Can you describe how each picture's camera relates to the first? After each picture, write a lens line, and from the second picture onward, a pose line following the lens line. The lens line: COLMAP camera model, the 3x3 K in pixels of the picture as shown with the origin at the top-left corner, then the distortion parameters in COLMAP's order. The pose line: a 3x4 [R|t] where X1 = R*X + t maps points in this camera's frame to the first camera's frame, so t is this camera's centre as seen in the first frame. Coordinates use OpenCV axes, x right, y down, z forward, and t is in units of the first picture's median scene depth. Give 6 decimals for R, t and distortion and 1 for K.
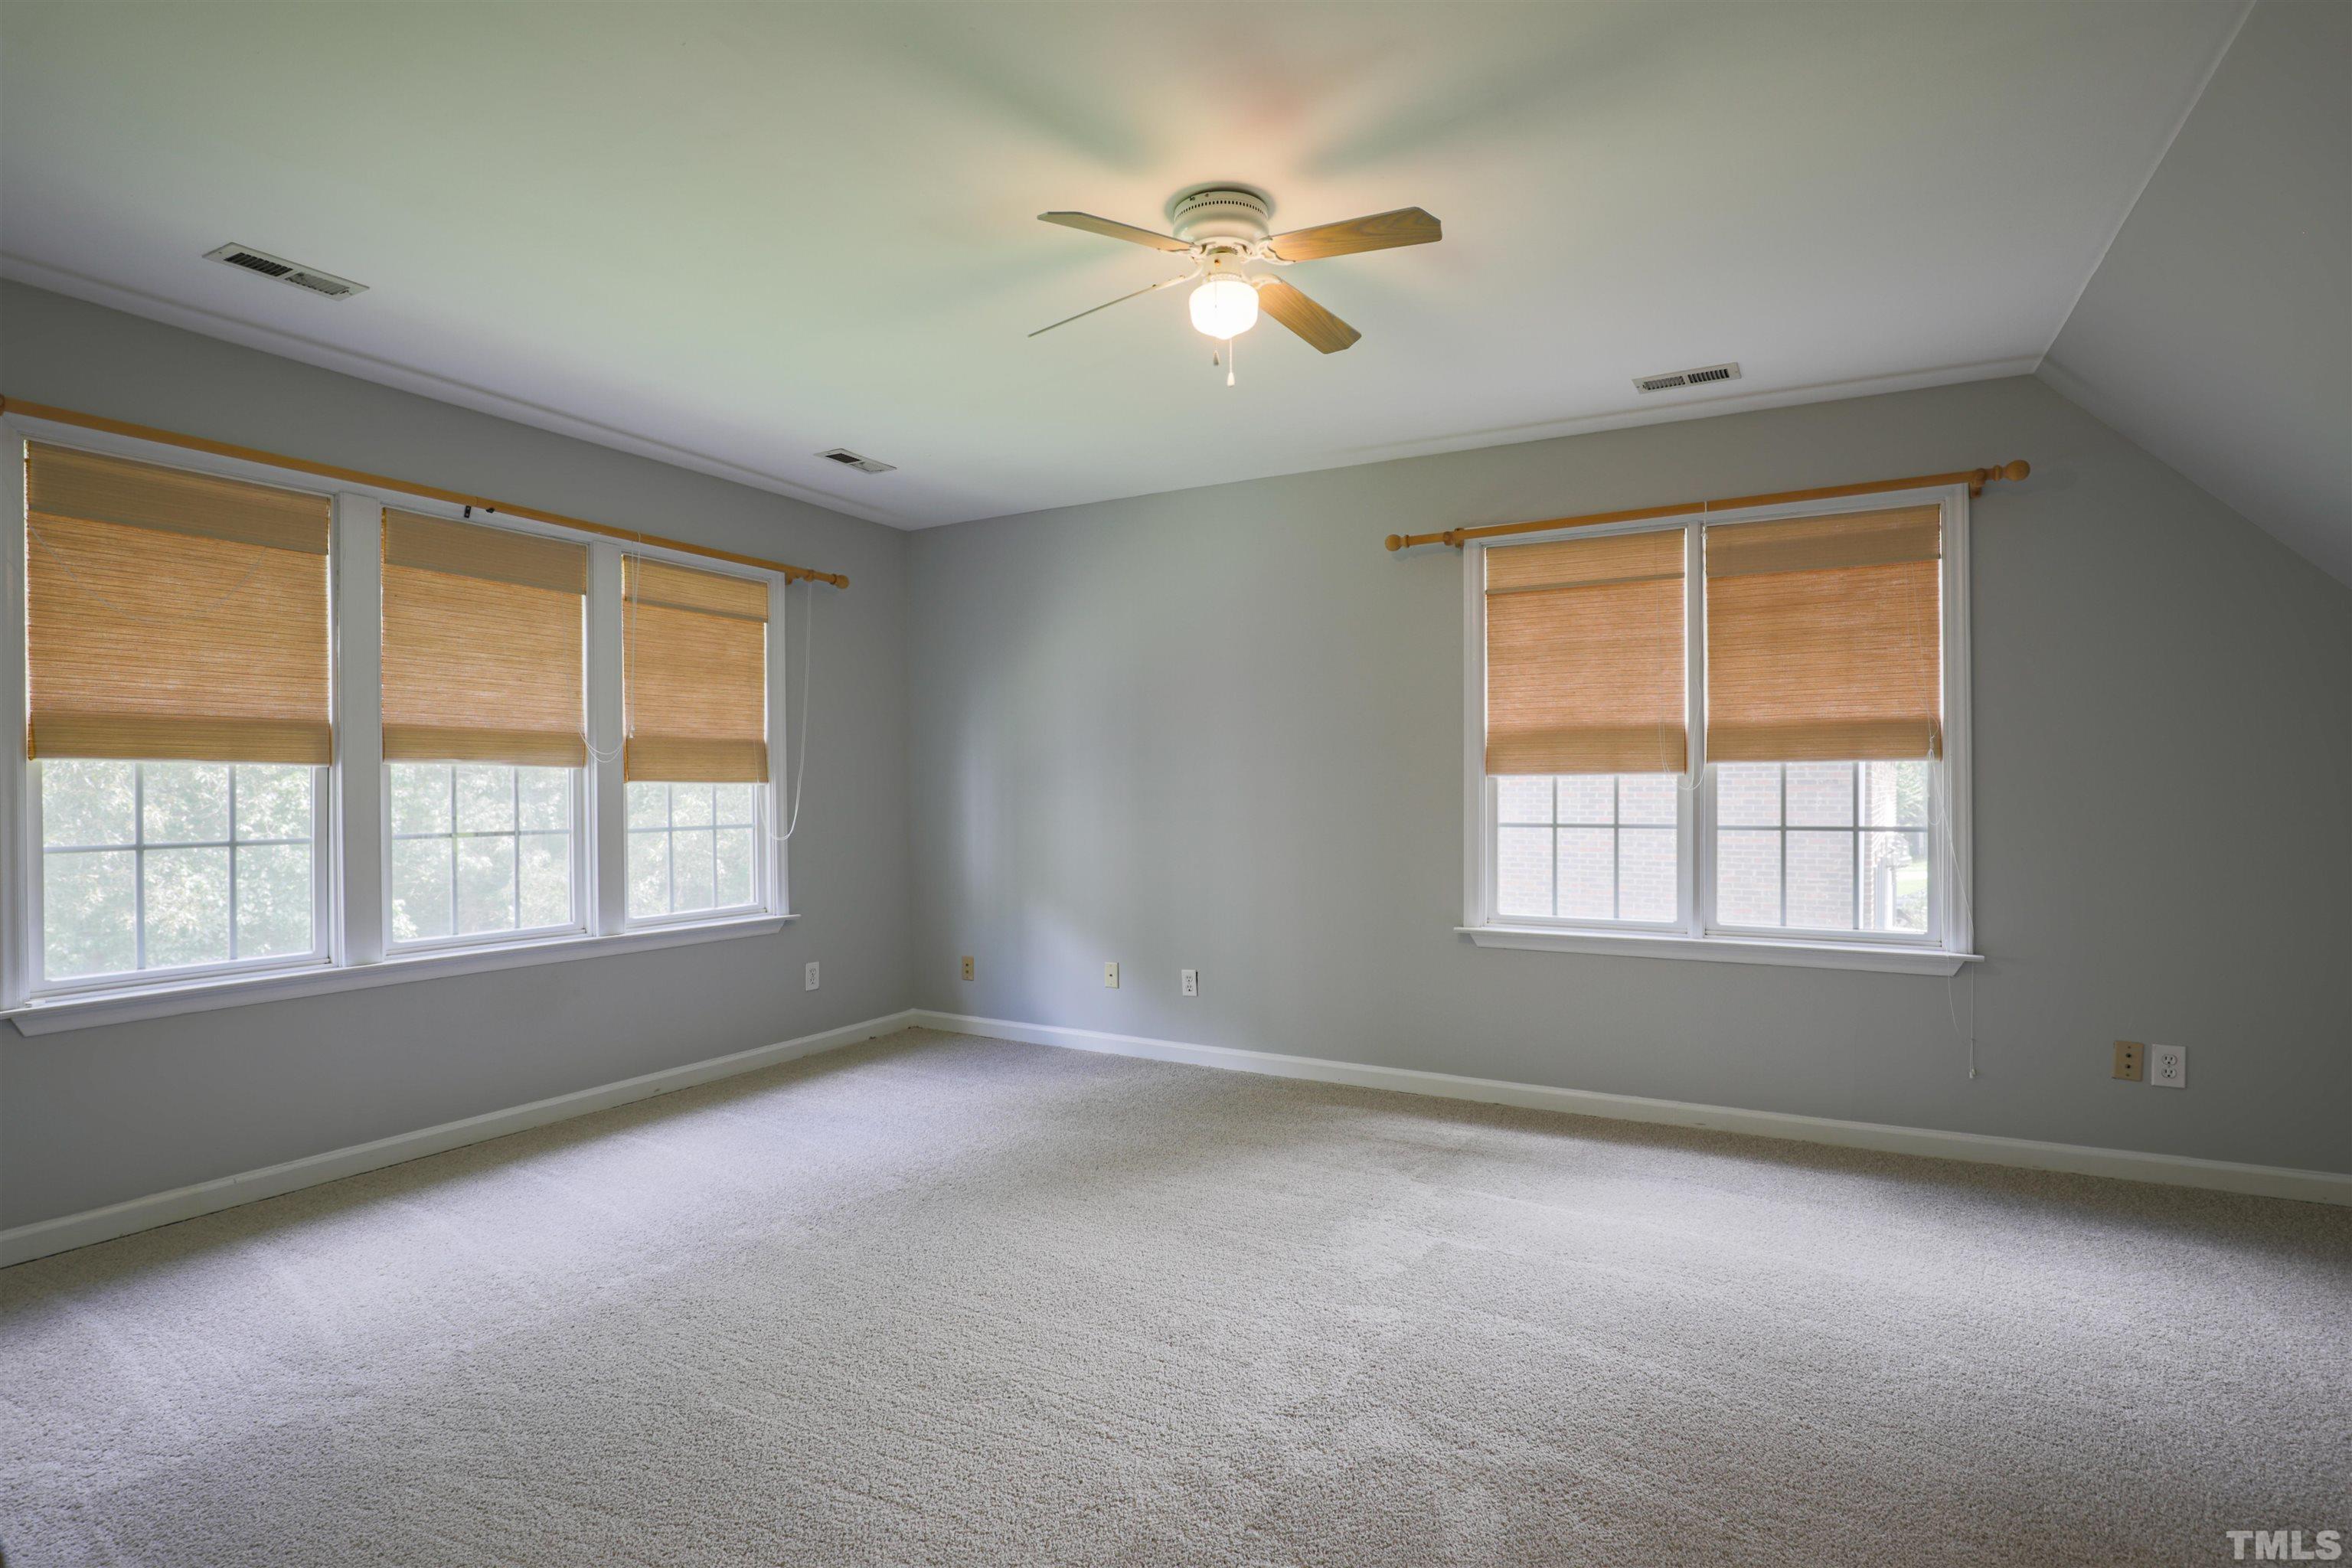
lens RADIAL K [[1150.7, 0, 1178.1], [0, 1150.7, 780.4], [0, 0, 1]] dist [-0.030618, 0.003907]
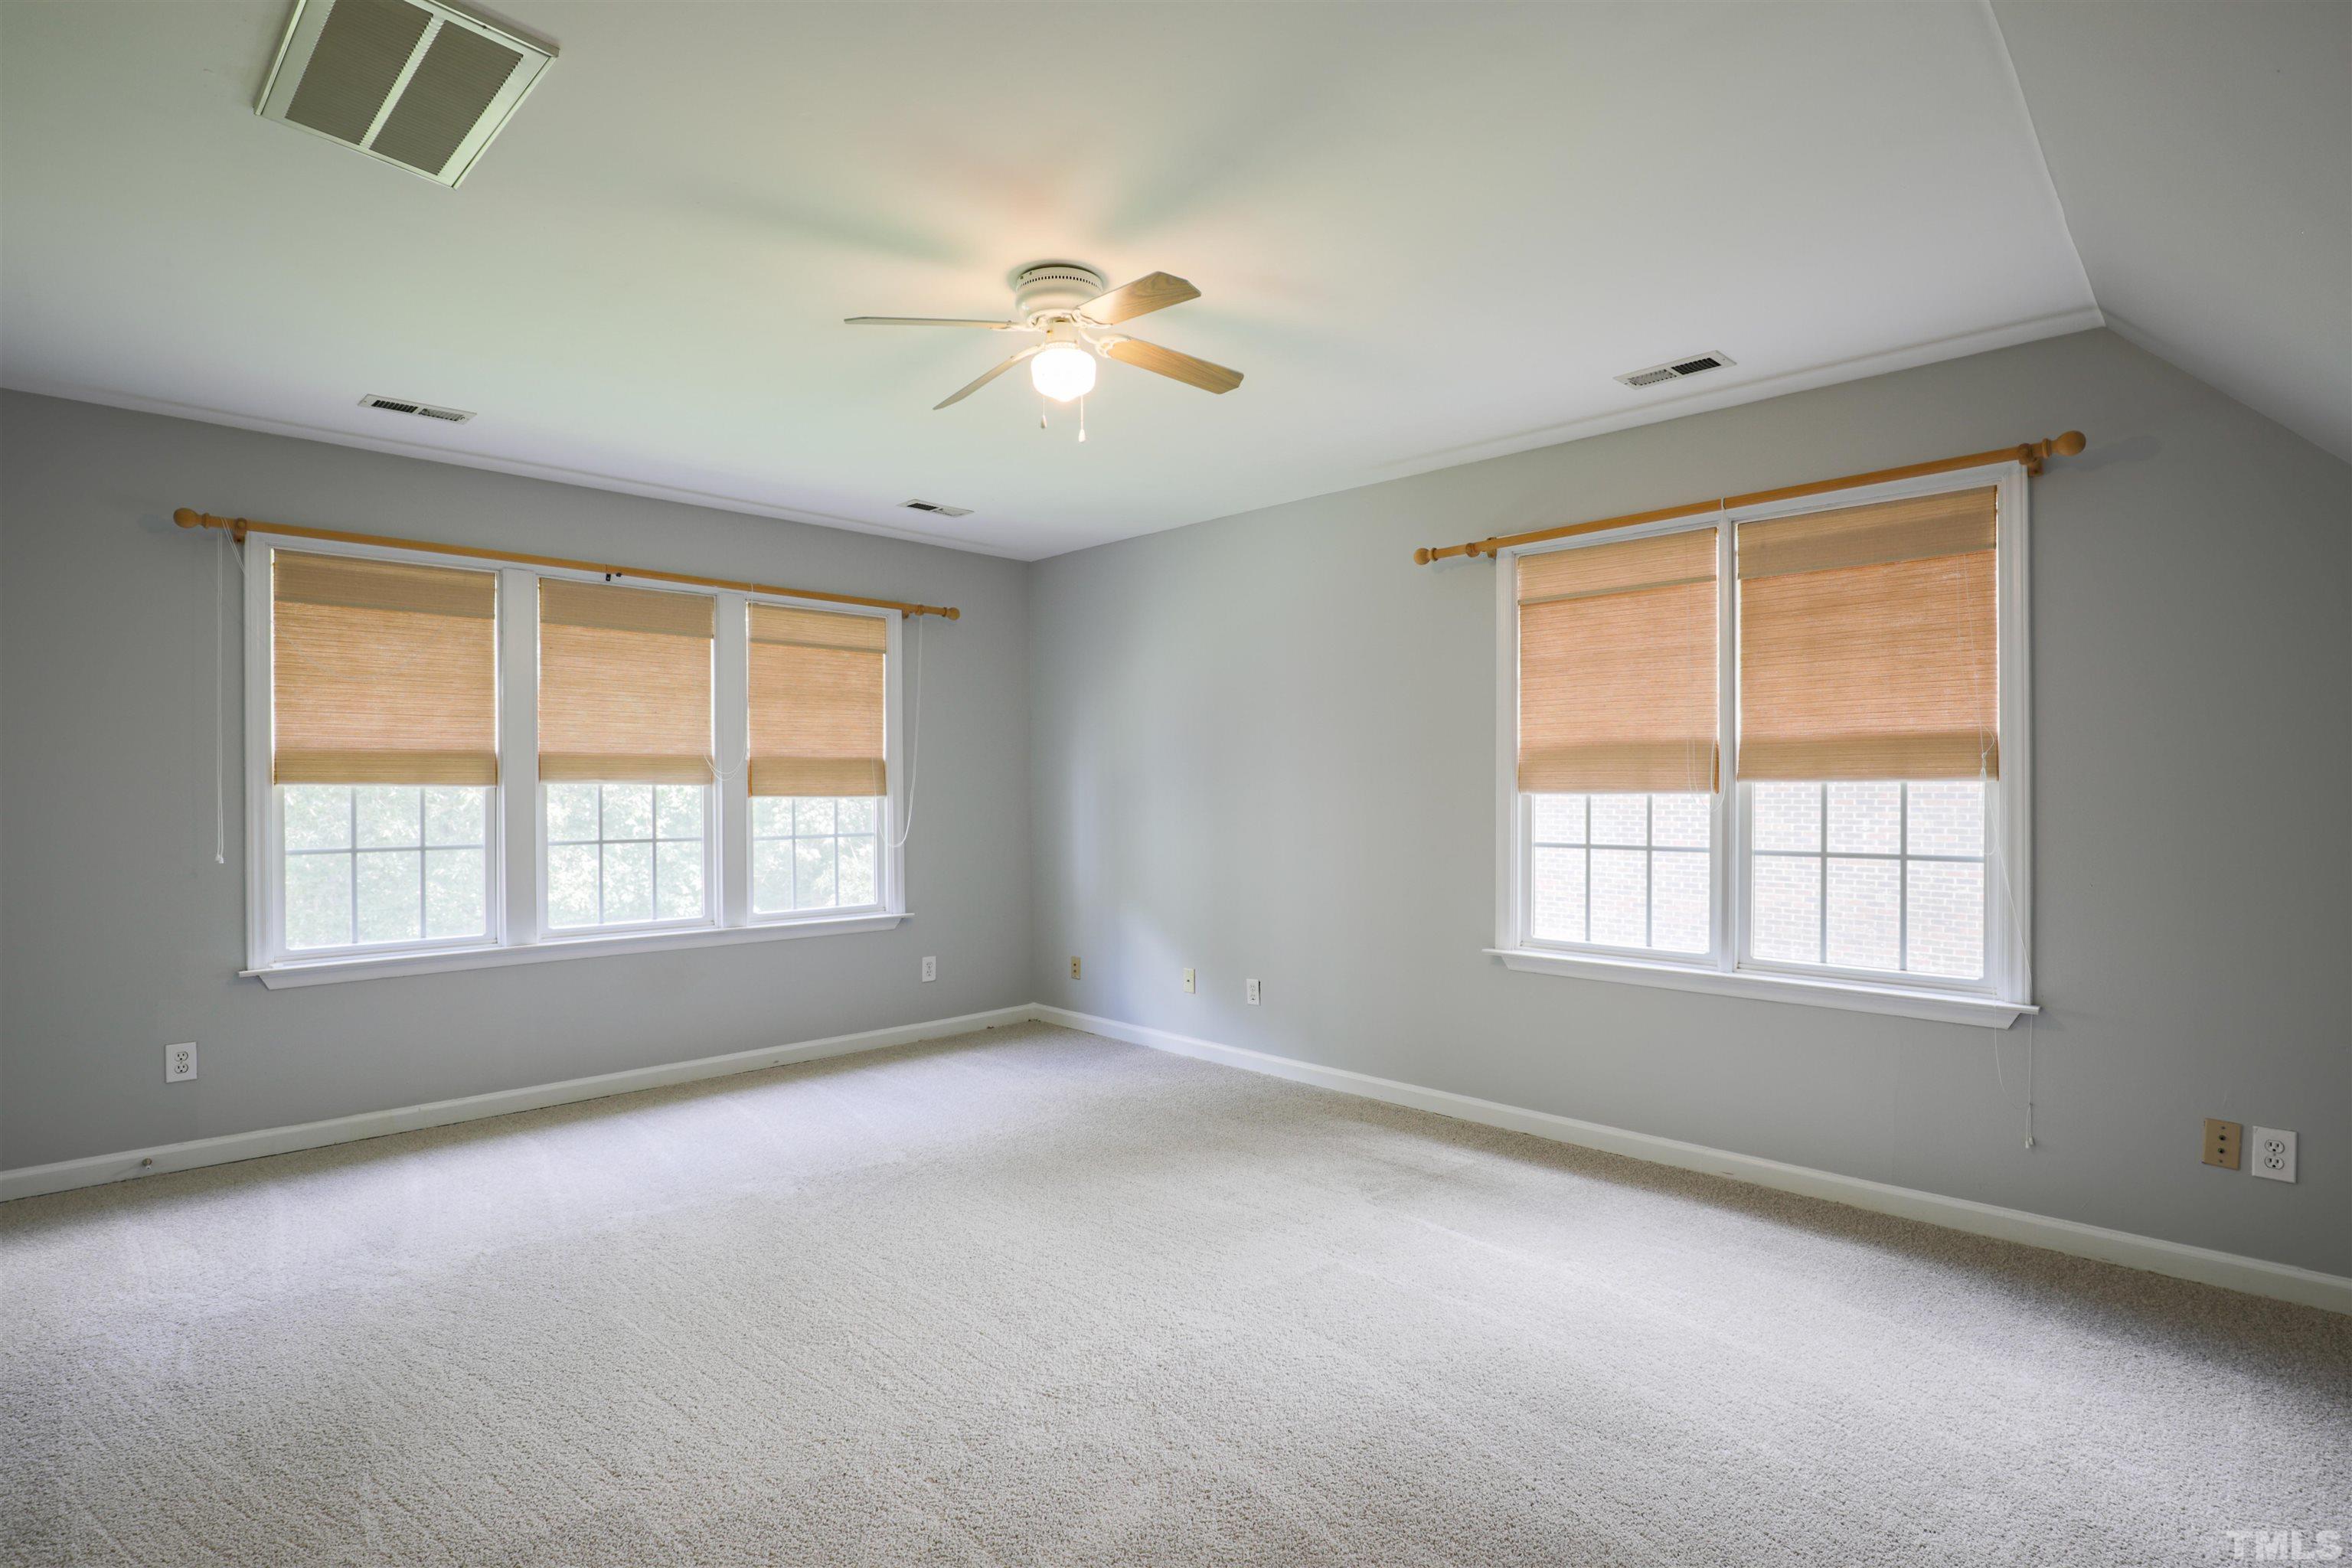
lens RADIAL K [[1150.7, 0, 1172.1], [0, 1150.7, 779.2], [0, 0, 1]] dist [-0.030618, 0.003907]
pose [[0.960651, -0.000807, -0.277758, 0.303129], [0.000870, 1.000000, 0.000106, -0.019091], [0.277758, -0.000343, 0.960651, -0.008416]]
